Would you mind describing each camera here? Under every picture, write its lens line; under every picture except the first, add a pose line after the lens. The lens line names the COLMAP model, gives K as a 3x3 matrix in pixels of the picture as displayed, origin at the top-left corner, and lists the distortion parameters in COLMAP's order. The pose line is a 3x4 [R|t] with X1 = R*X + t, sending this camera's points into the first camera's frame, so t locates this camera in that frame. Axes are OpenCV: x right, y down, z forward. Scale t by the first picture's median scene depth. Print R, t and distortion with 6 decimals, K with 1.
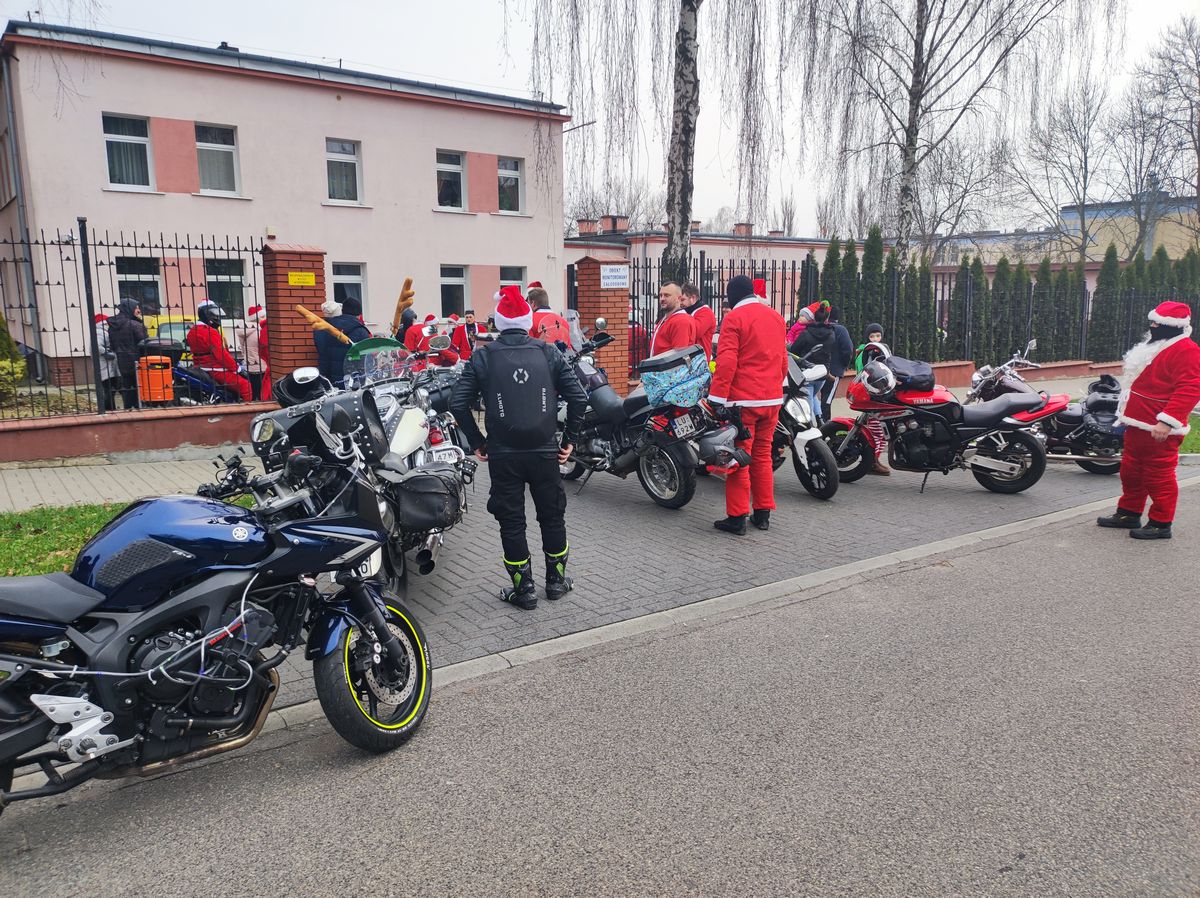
lens RADIAL K [[876.5, 0, 602.7], [0, 876.5, 448.2], [0, 0, 1]] dist [0.033025, -0.025599]
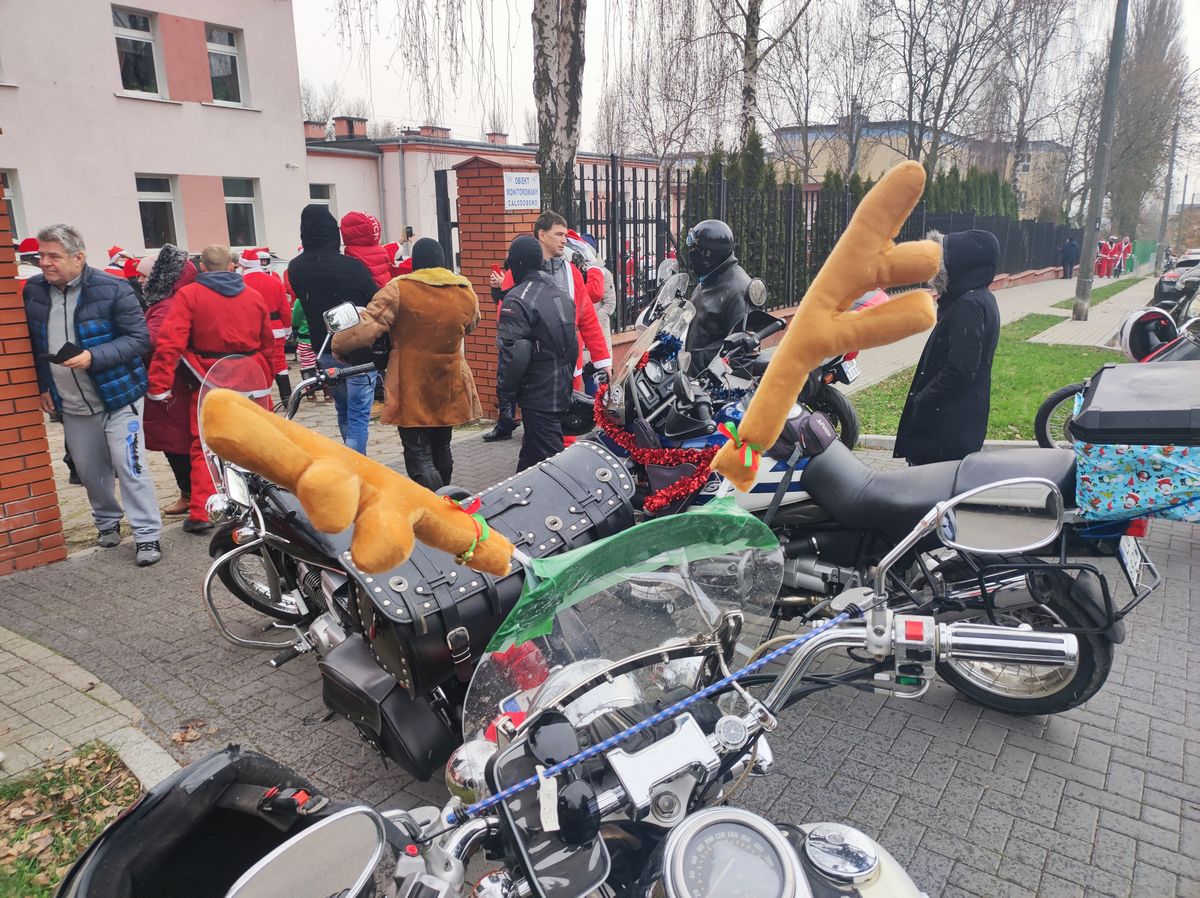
lens RADIAL K [[876.5, 0, 604.4], [0, 876.5, 448.2], [0, 0, 1]] dist [0.033025, -0.025599]
pose [[0.945368, -0.085127, 0.314696, -0.067143], [0.057500, 0.993712, 0.096070, -0.032277], [-0.320896, -0.072727, 0.944318, 0.173143]]
